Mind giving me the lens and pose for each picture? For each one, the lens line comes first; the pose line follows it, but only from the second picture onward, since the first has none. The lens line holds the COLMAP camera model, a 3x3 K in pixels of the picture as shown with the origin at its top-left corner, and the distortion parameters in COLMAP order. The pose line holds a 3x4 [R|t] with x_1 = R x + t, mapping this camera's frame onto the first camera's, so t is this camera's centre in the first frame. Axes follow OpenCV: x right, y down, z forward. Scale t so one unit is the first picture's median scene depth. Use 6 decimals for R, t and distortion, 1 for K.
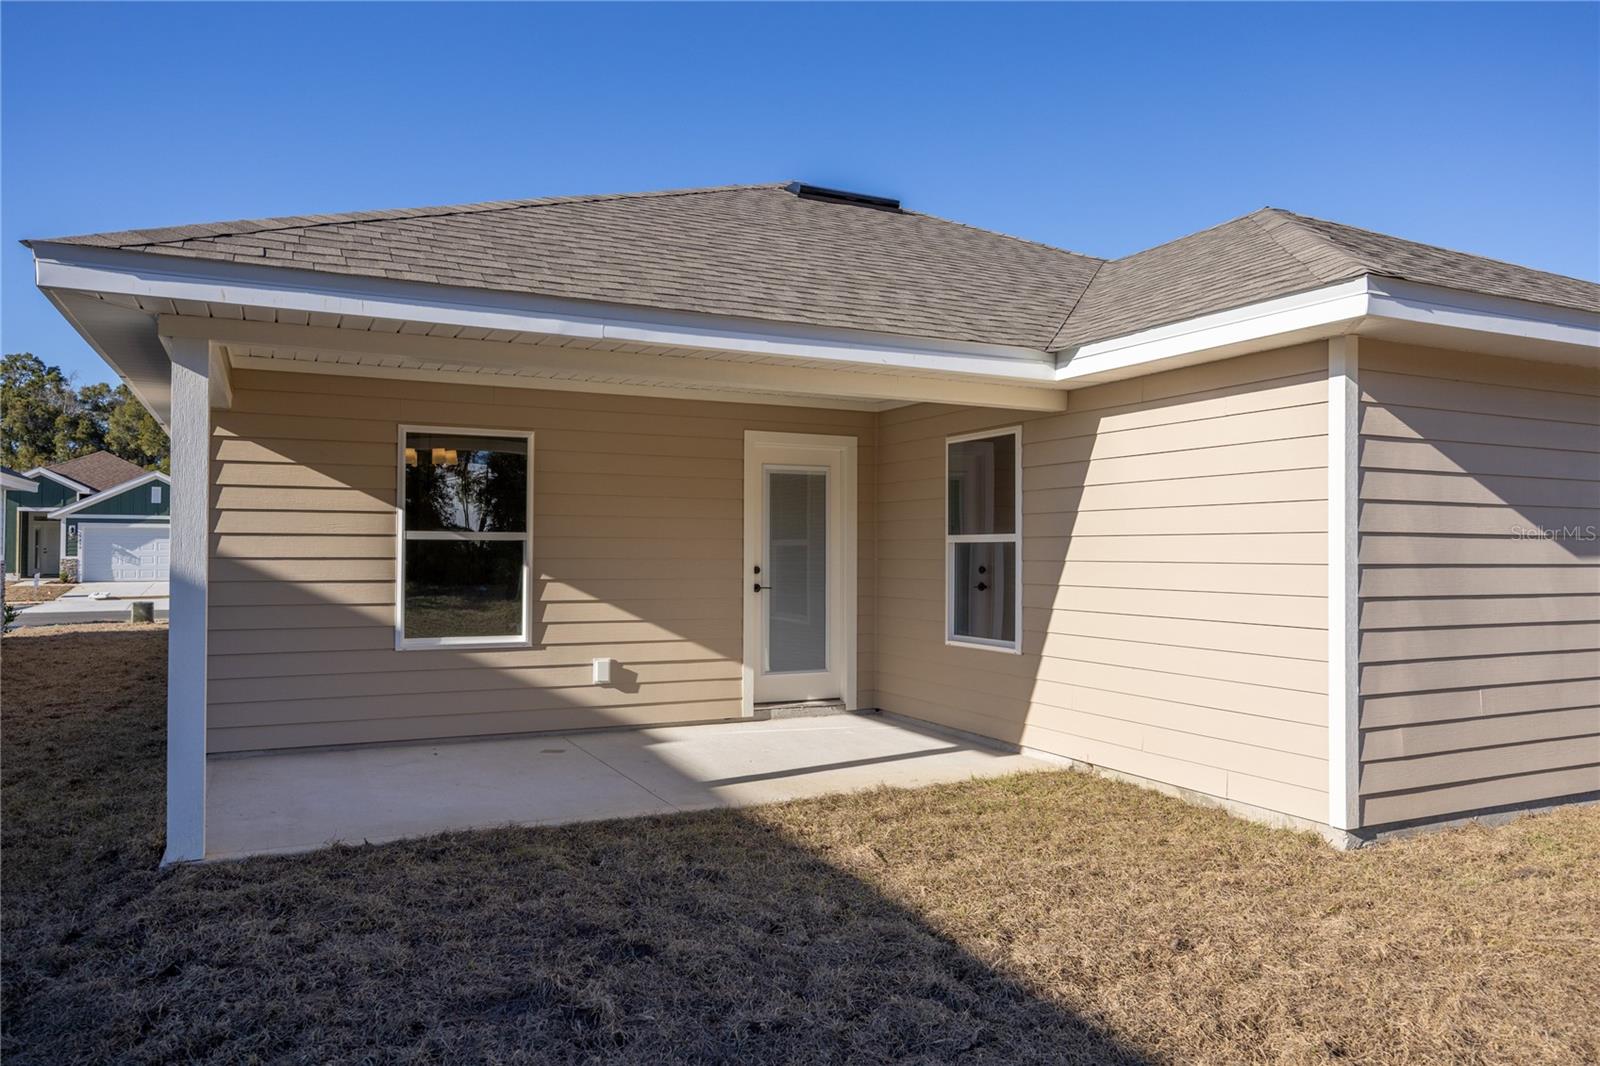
lens RADIAL K [[1100.6, 0, 803.9], [0, 1100.6, 530.4], [0, 0, 1]] dist [-0.003770, 0.000639]
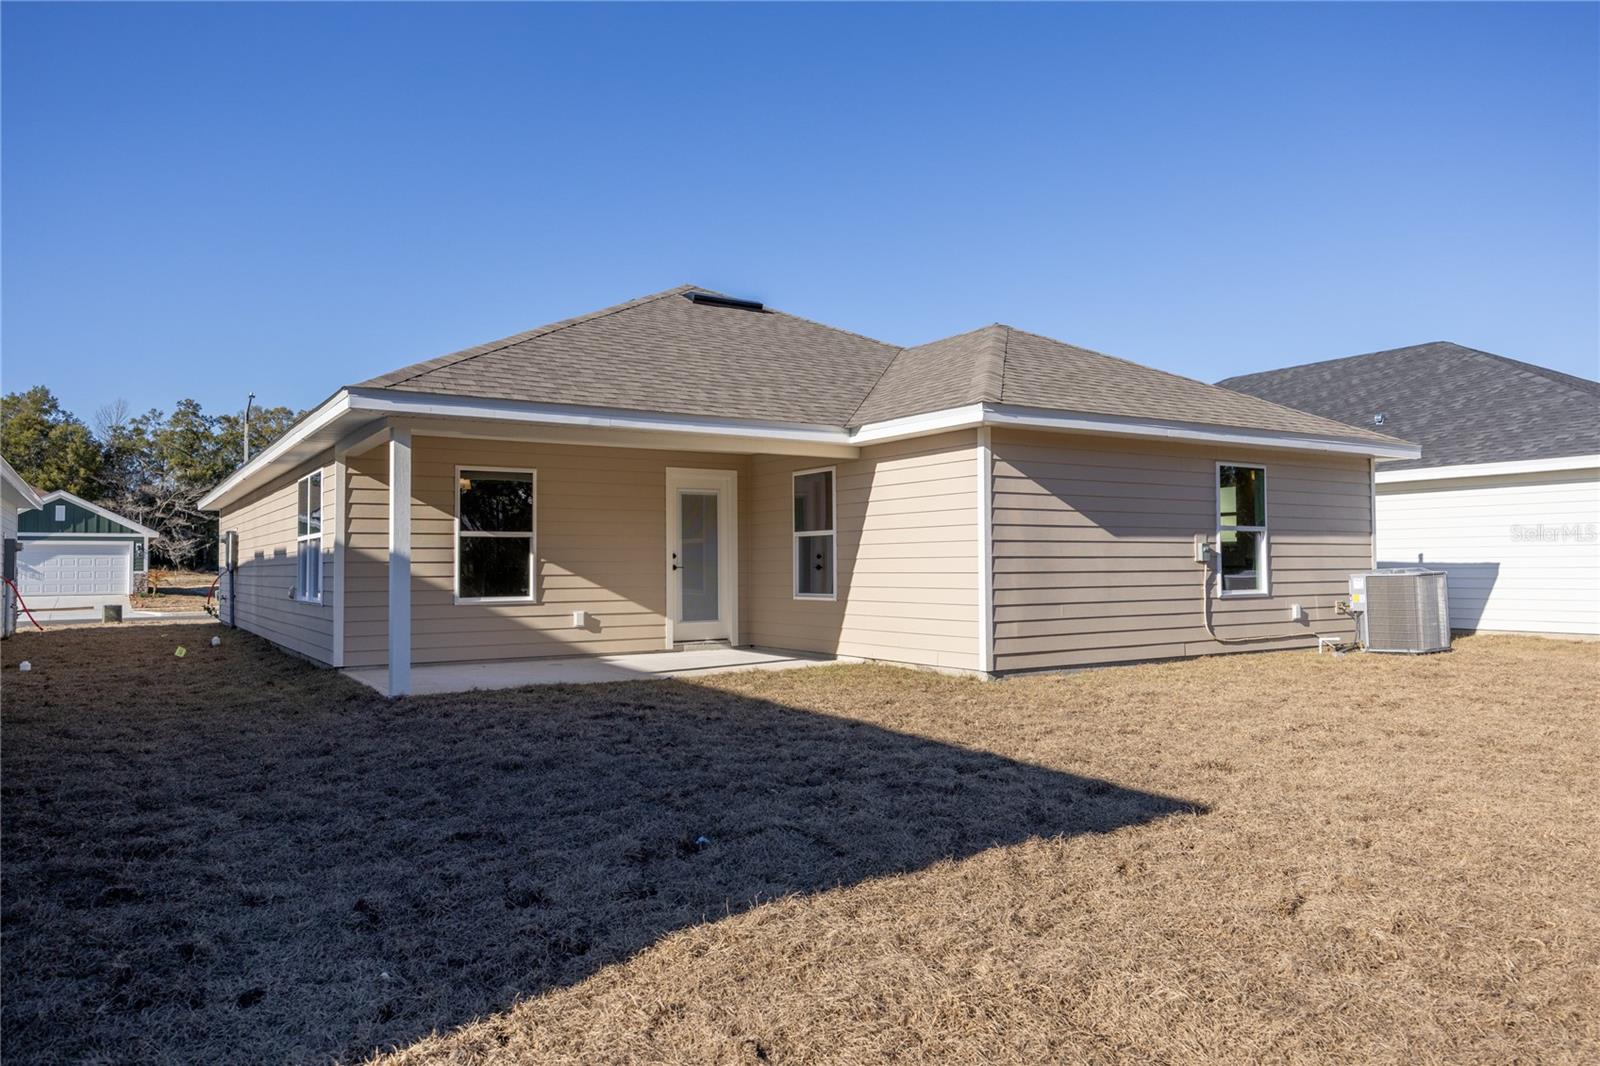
lens RADIAL K [[1076.7, 0, 800.0], [0, 1076.7, 533.0], [0, 0, 1]] dist [-0.001166, -0.001403]
pose [[0.992940, -0.007840, 0.118358, -0.052886], [0.009135, 0.999904, -0.010400, 0.023993], [-0.118265, 0.011407, 0.992917, -0.623862]]
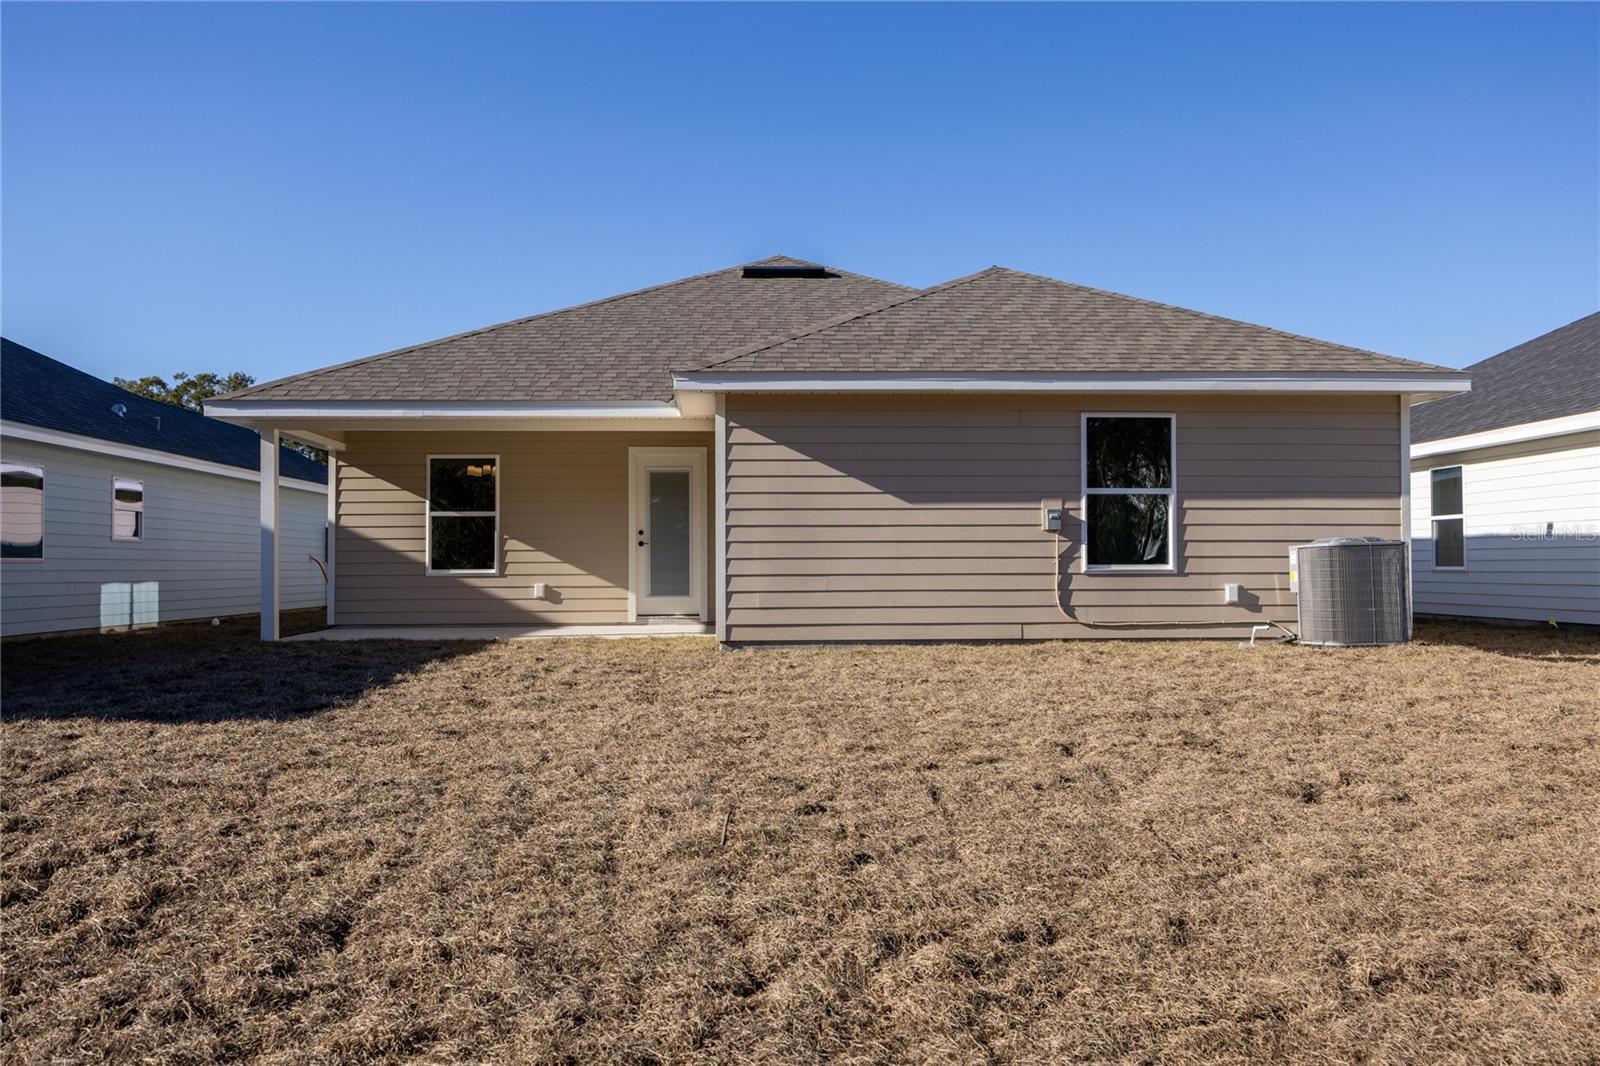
lens RADIAL K [[1271.9, 0, 788.1], [0, 1271.9, 534.5], [0, 0, 1]] dist [-0.001395, 0.003326]
pose [[0.917890, -0.019264, -0.396368, 1.035033], [0.017299, 0.999814, -0.008532, 0.067216], [0.396459, 0.000975, 0.918052, -0.727462]]
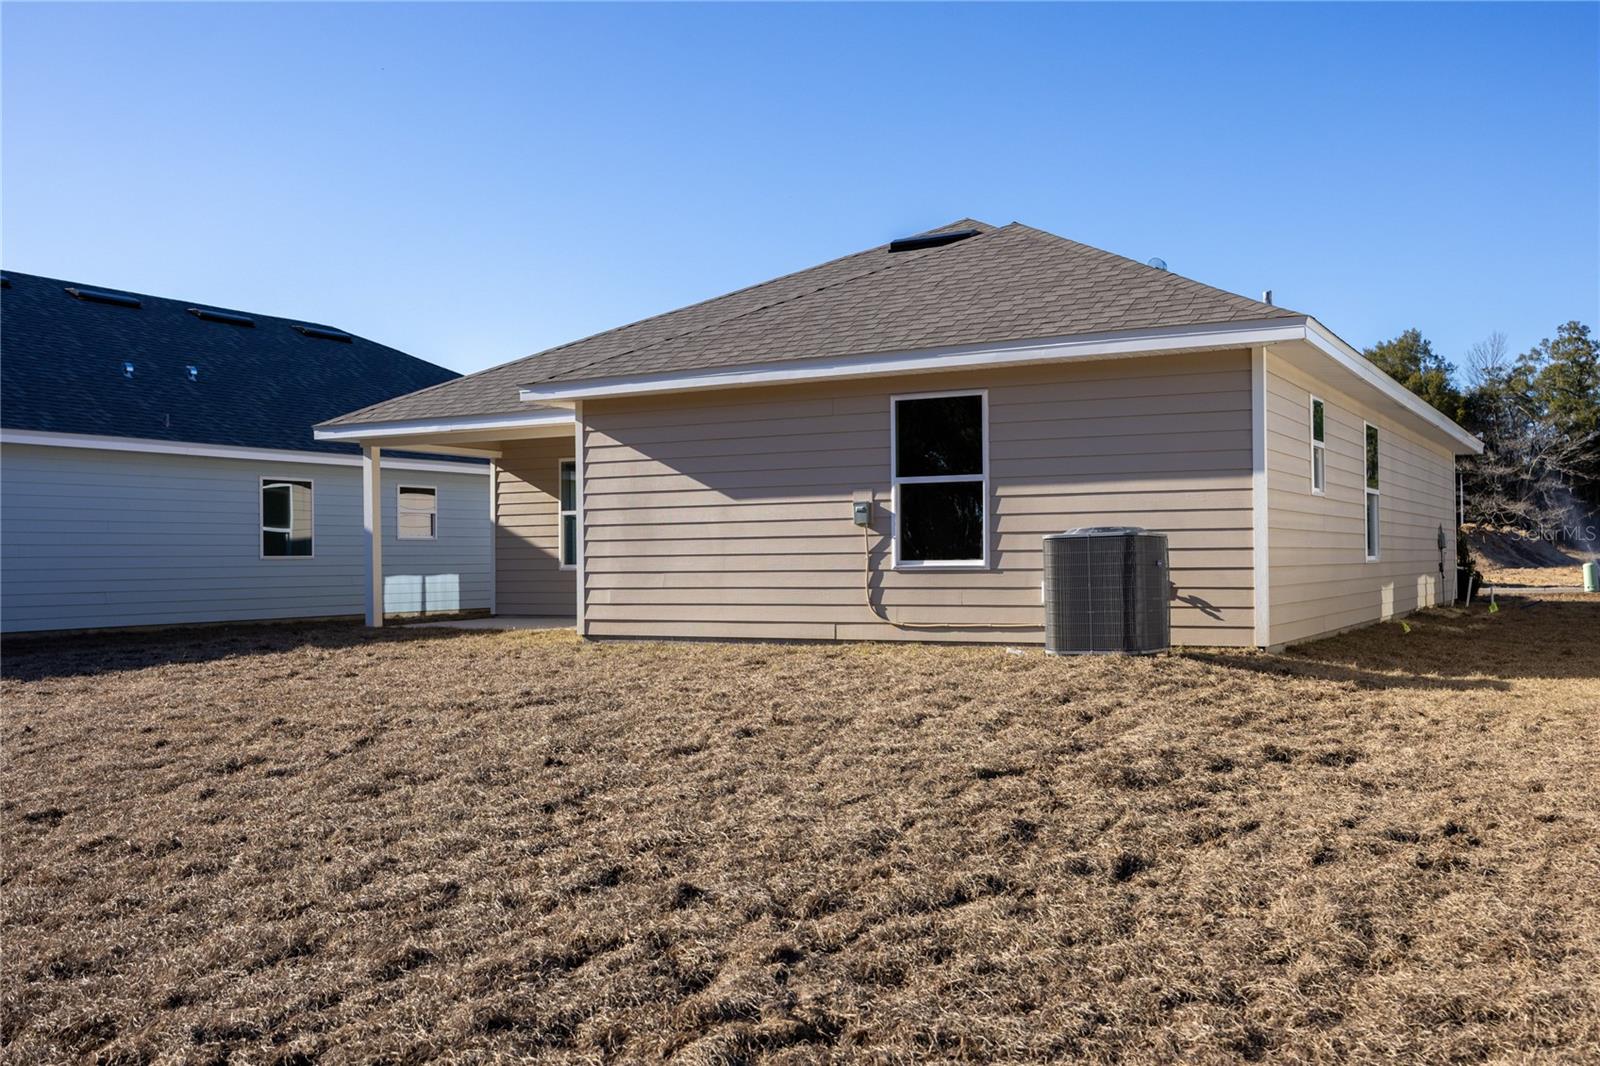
lens RADIAL K [[1461.5, 0, 800.0], [0, 1461.5, 533.0], [0, 0, 1]] dist [-0.010889, -0.009977]
pose [[0.574002, -0.025072, -0.818470, 2.059391], [0.030872, 0.999483, -0.008966, 0.077455], [0.818272, -0.020121, 0.574479, -0.180530]]
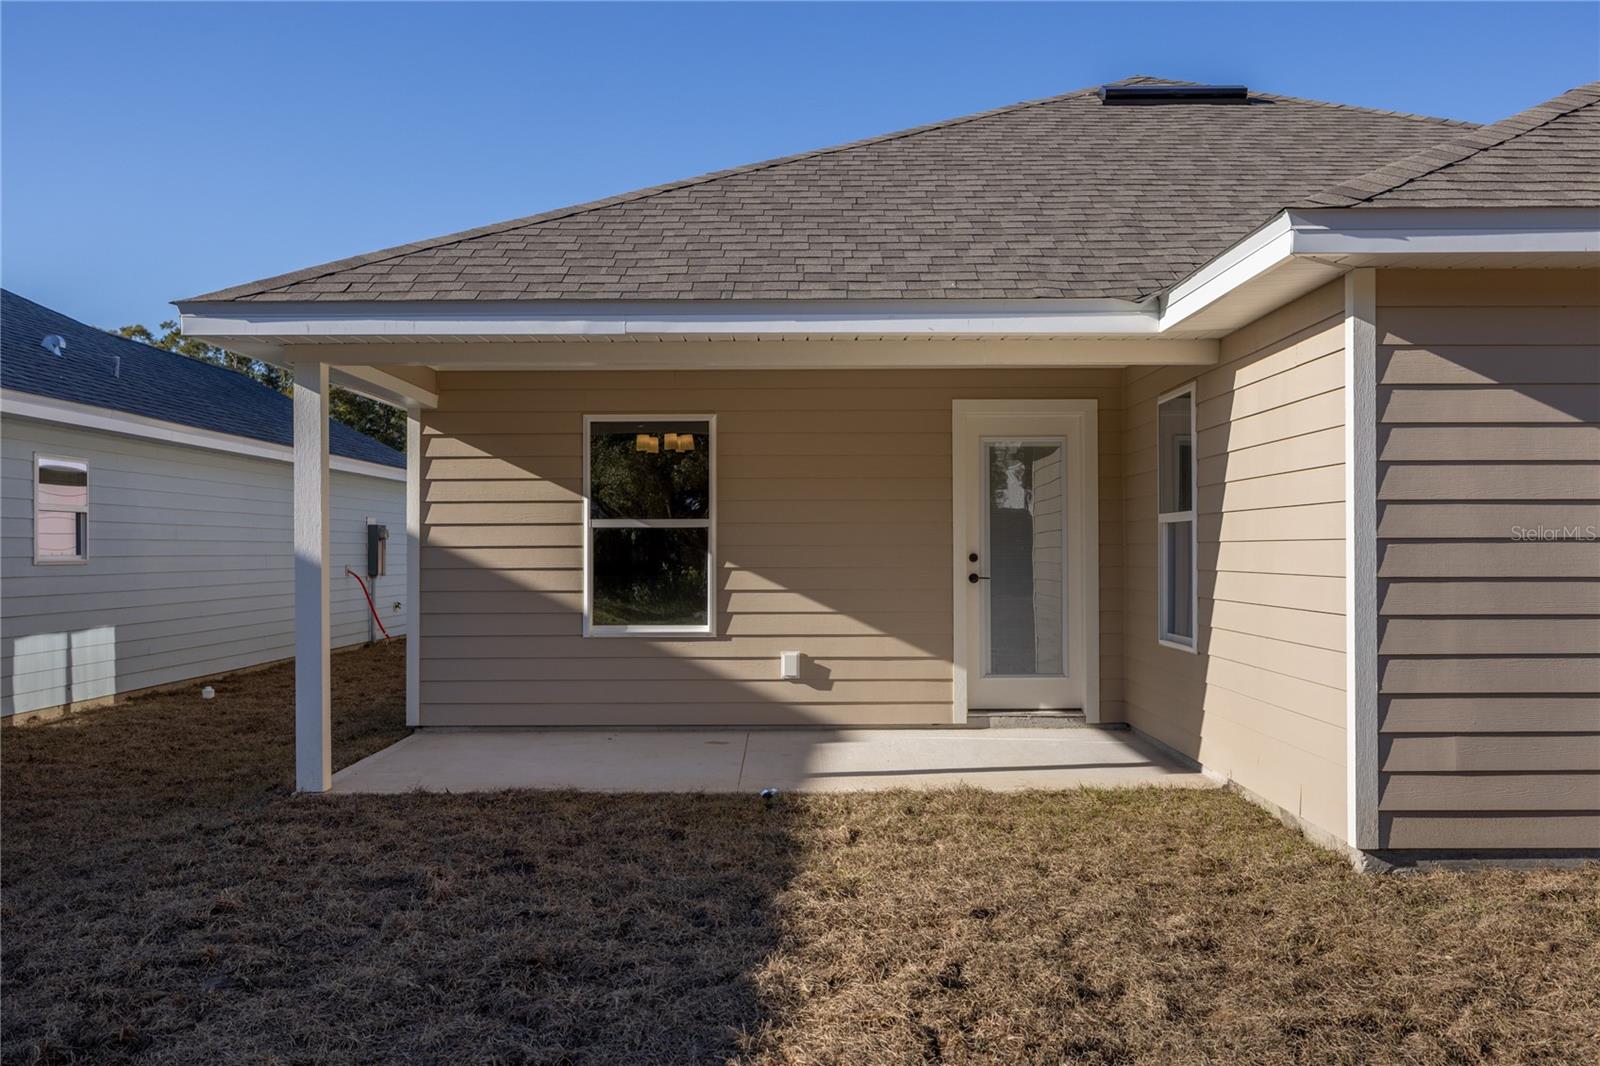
lens RADIAL K [[1509.2, 0, 800.0], [0, 1509.2, 533.0], [0, 0, 1]] dist [-0.002712, -0.003810]
pose [[0.896819, -0.012547, -0.442219, 0.421941], [0.016452, 0.999852, 0.004997, 0.009193], [0.442091, -0.011757, 0.896893, -0.161947]]
